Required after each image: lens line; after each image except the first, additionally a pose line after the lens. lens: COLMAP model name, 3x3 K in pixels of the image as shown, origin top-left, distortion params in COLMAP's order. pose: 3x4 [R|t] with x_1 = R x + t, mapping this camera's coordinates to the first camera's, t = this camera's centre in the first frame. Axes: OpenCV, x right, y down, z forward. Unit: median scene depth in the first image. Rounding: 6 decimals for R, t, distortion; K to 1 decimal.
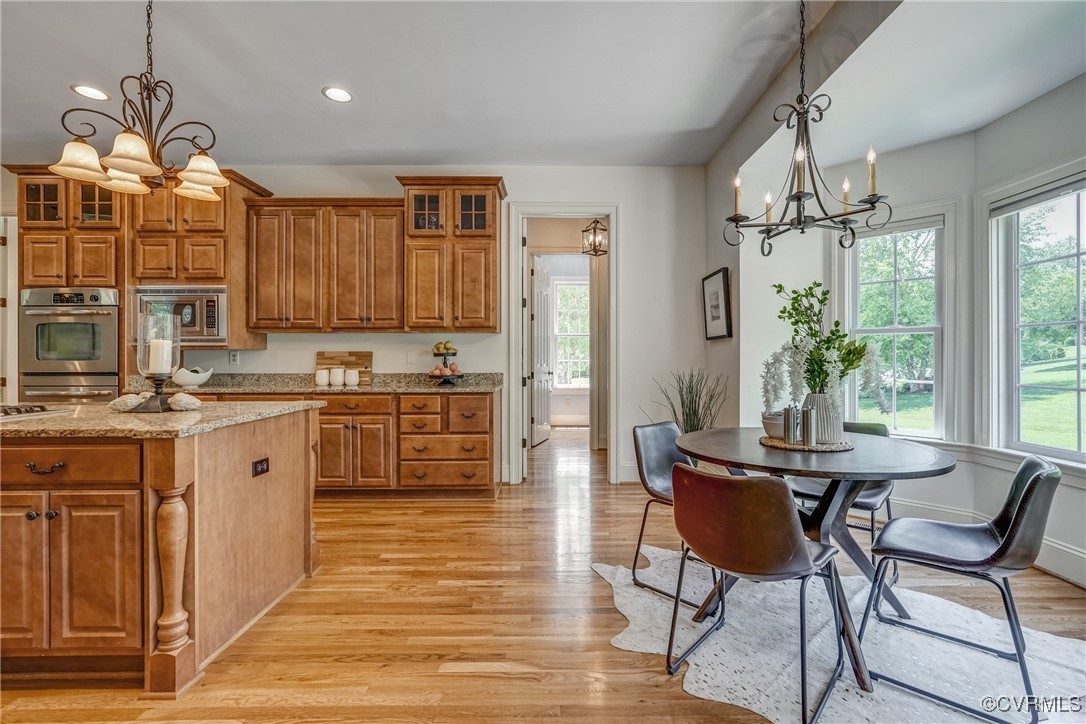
lens RADIAL K [[477.7, 0, 546.2], [0, 477.7, 336.2], [0, 0, 1]] dist [-0.017777, 0.008728]
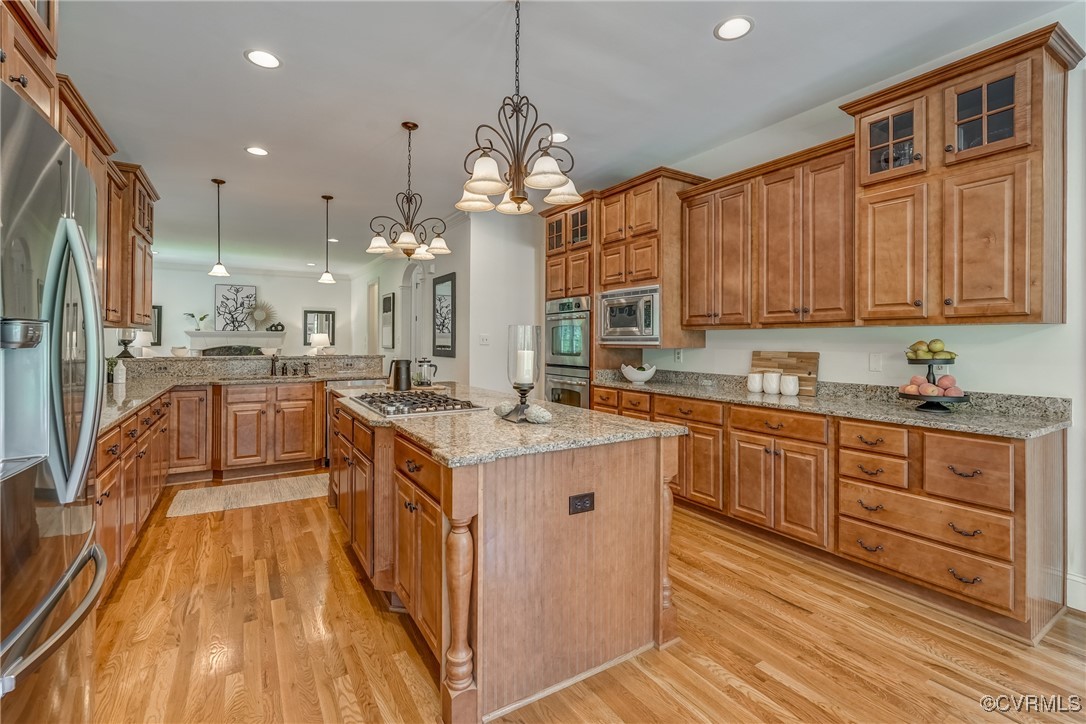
lens RADIAL K [[477.7, 0, 546.2], [0, 477.7, 336.2], [0, 0, 1]] dist [-0.017777, 0.008728]
pose [[0.538453, -0.005449, -0.842638, 0.042682], [0.030755, 0.999440, 0.013190, -0.018510], [0.842094, -0.033018, 0.538319, 0.253633]]
